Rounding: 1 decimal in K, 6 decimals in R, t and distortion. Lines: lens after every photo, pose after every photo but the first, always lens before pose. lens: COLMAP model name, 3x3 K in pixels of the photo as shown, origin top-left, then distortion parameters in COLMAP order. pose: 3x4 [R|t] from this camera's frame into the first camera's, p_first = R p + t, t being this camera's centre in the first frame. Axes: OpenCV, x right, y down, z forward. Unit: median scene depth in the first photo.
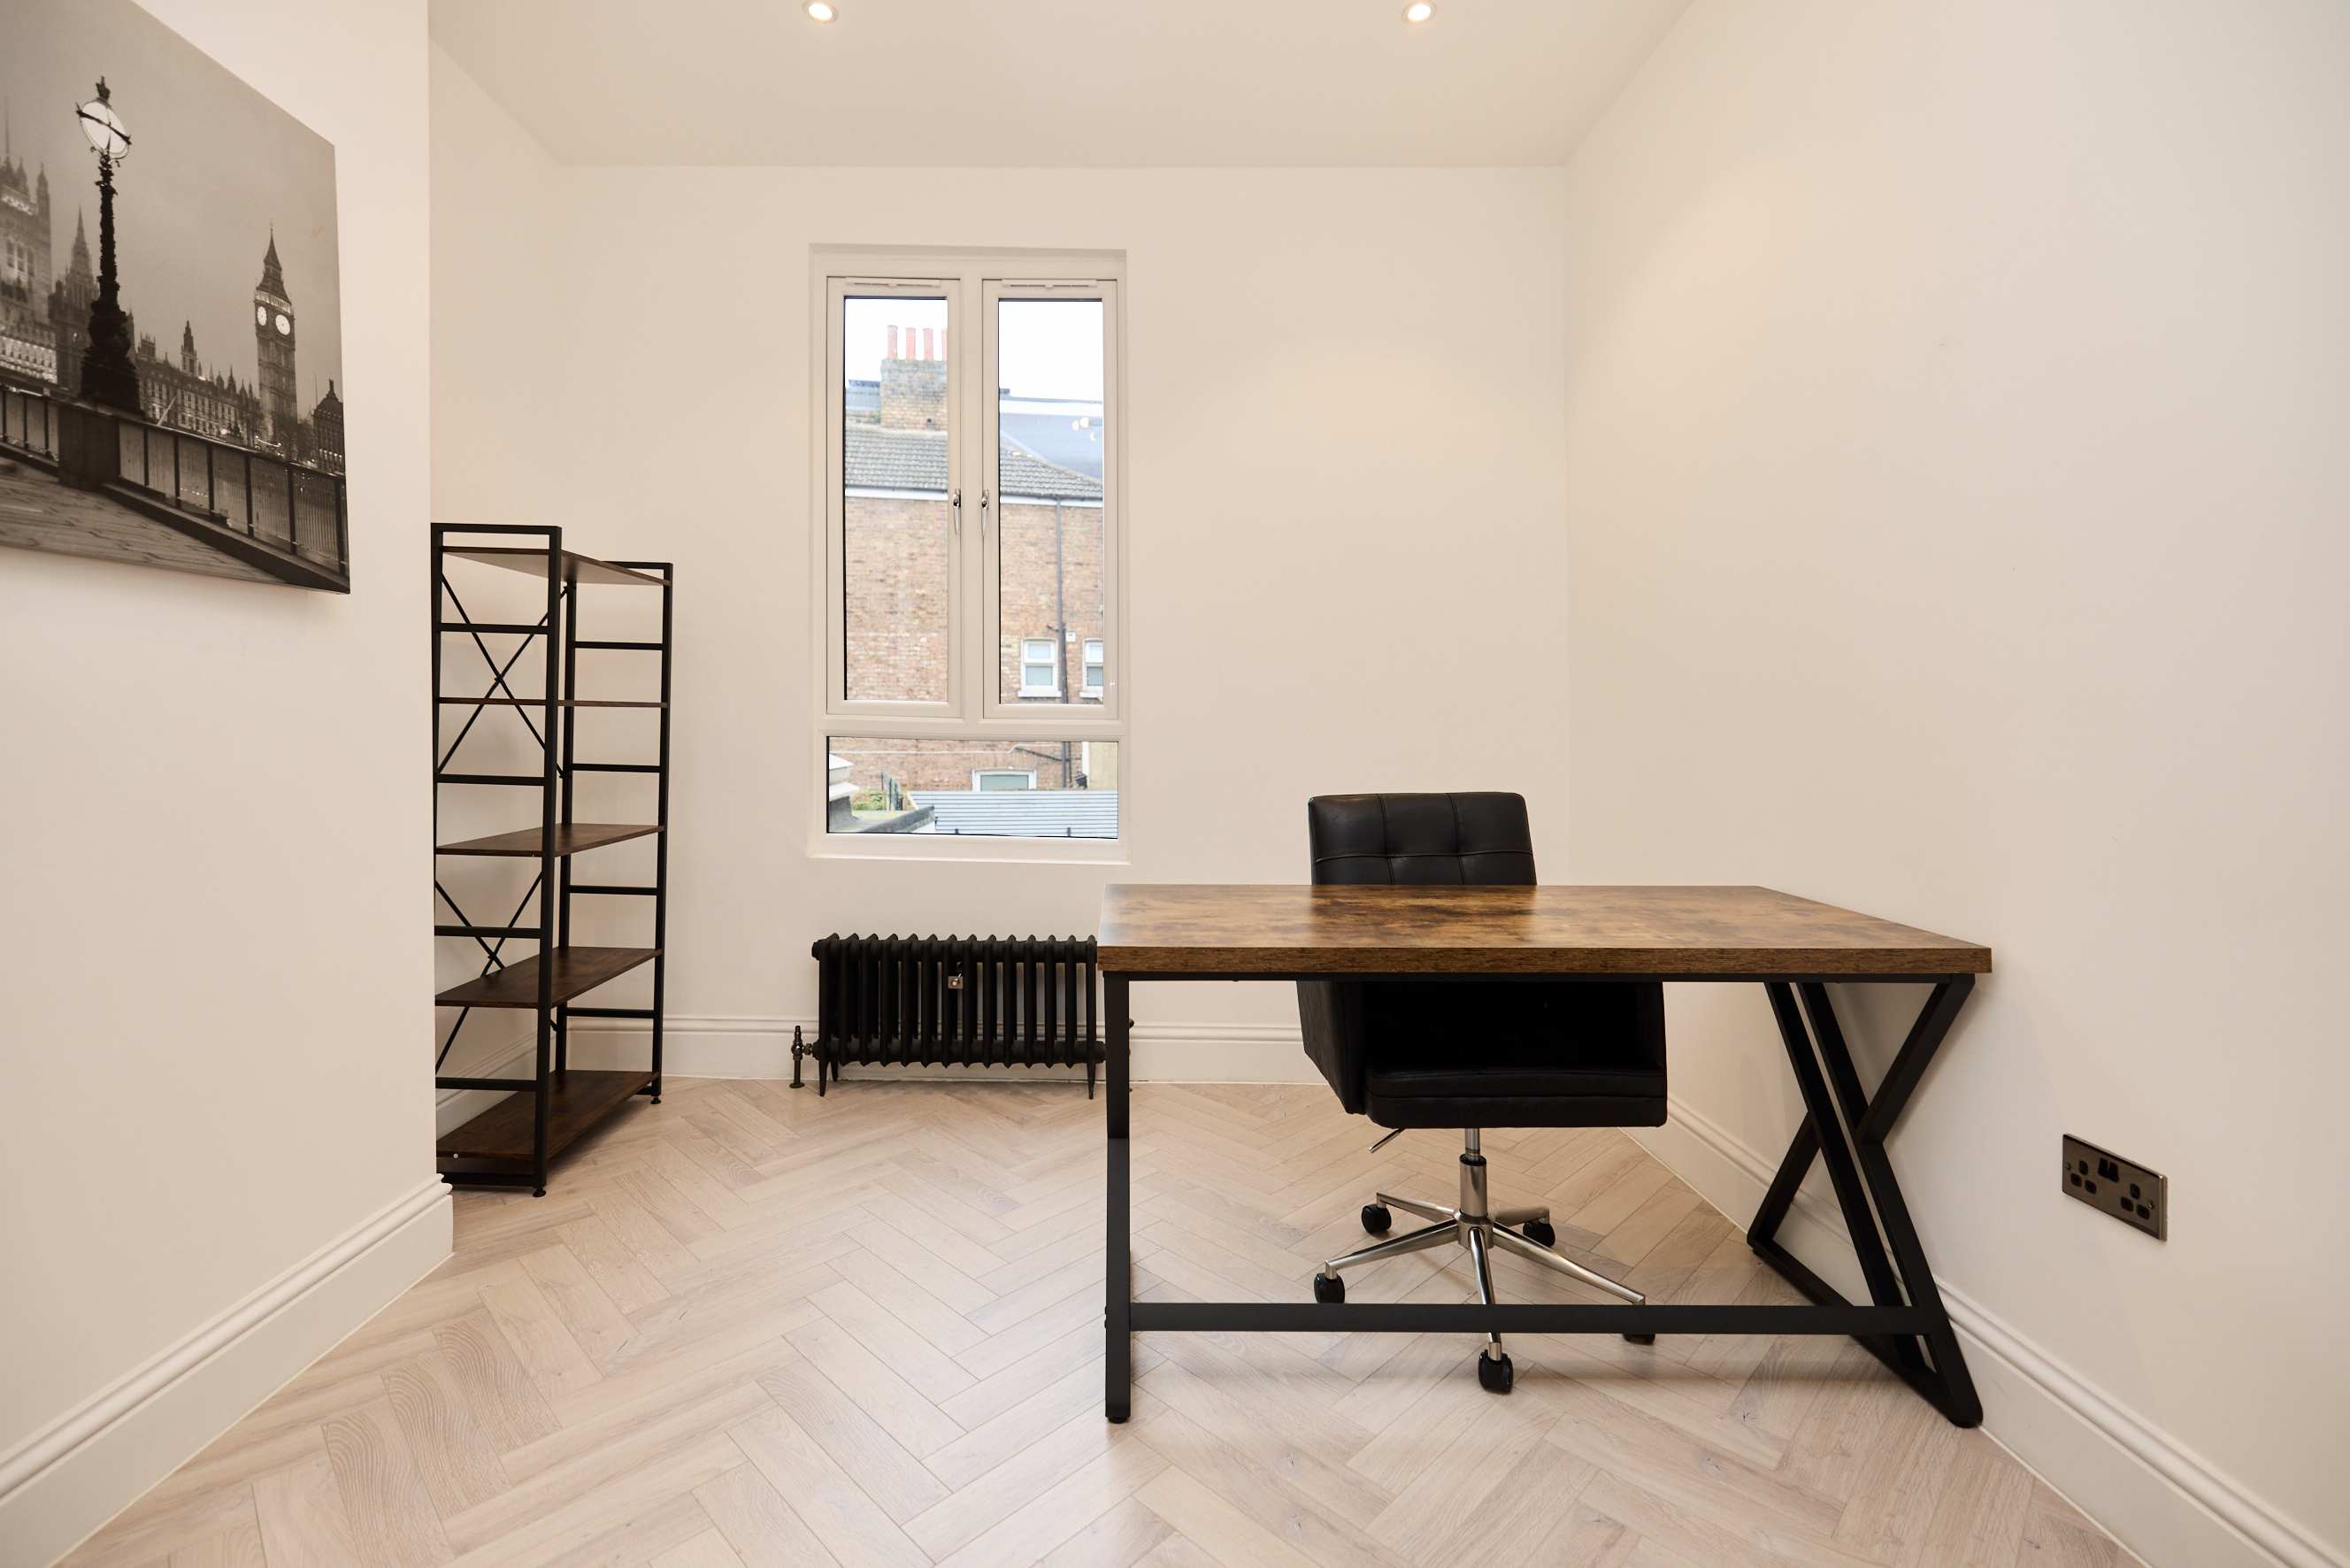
lens RADIAL K [[1051.1, 0, 1165.3], [0, 1051.1, 718.5], [0, 0, 1]] dist [-0.004376, 0.000241]
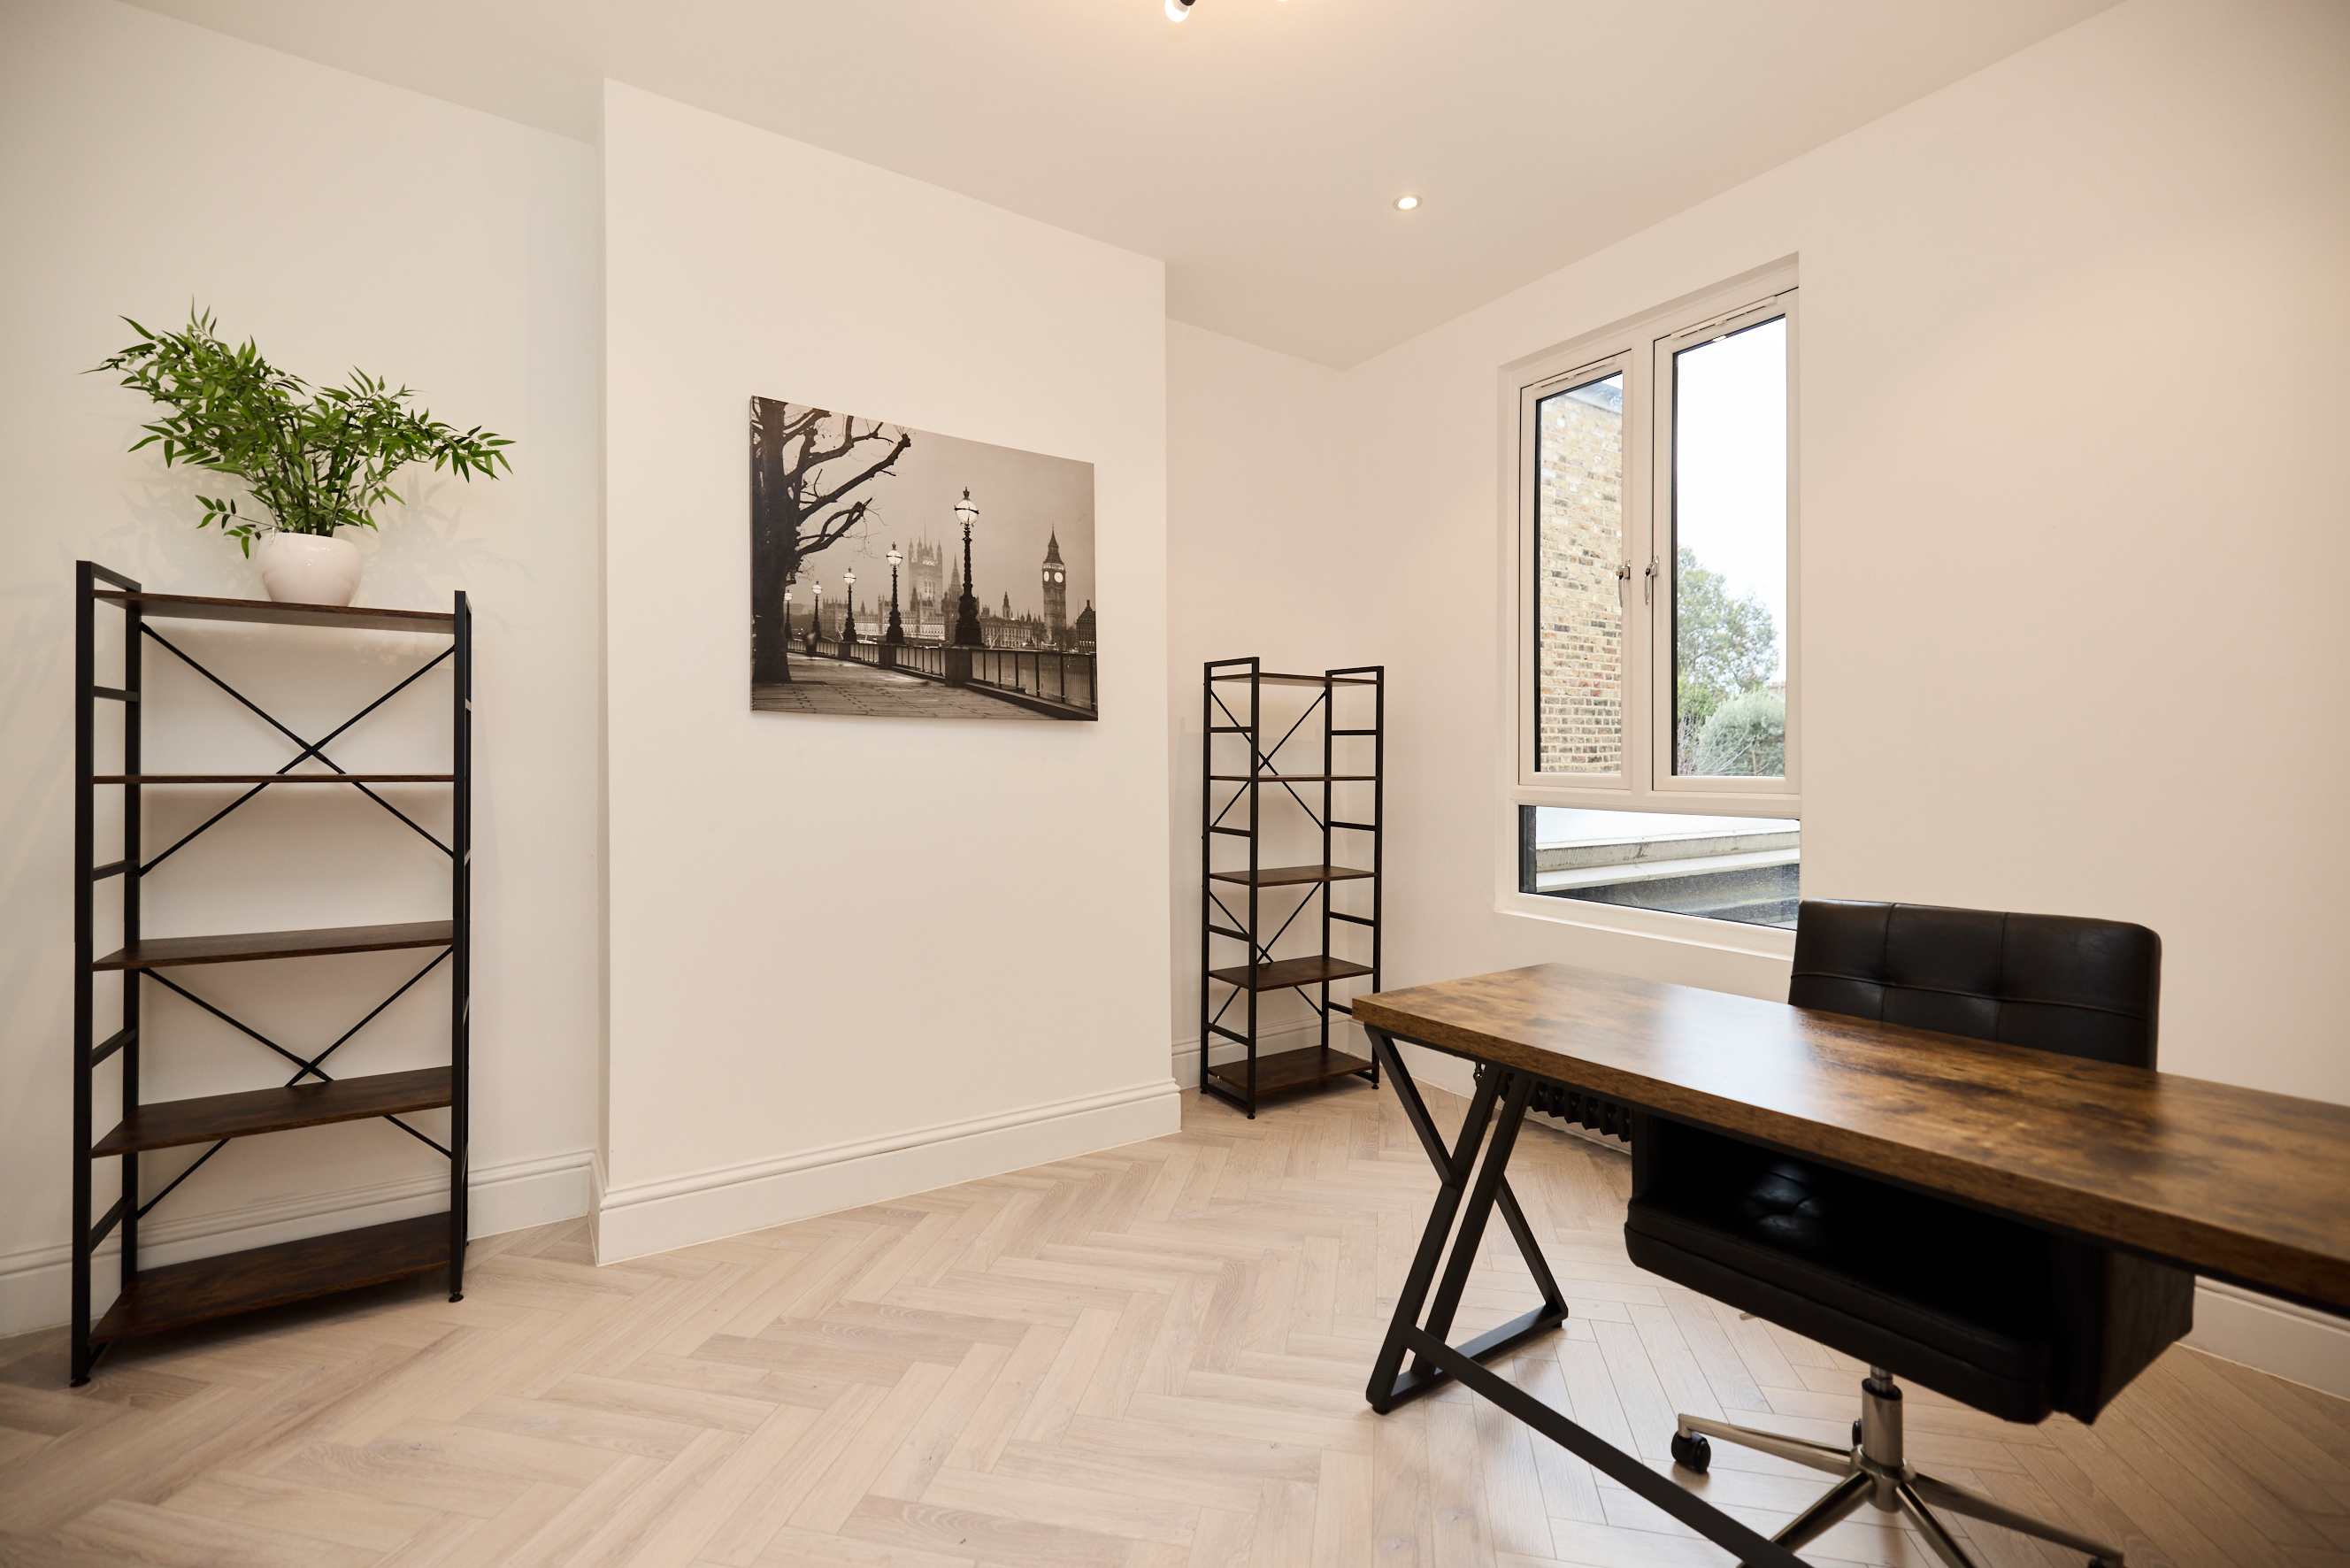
lens RADIAL K [[1051.1, 0, 1171.0], [0, 1051.1, 778.2], [0, 0, 1]] dist [-0.004376, 0.000241]
pose [[0.529941, 0.005594, -0.848016, 0.796214], [0.002041, 0.999967, 0.007872, -0.039449], [0.848032, -0.005903, 0.529912, 0.189539]]
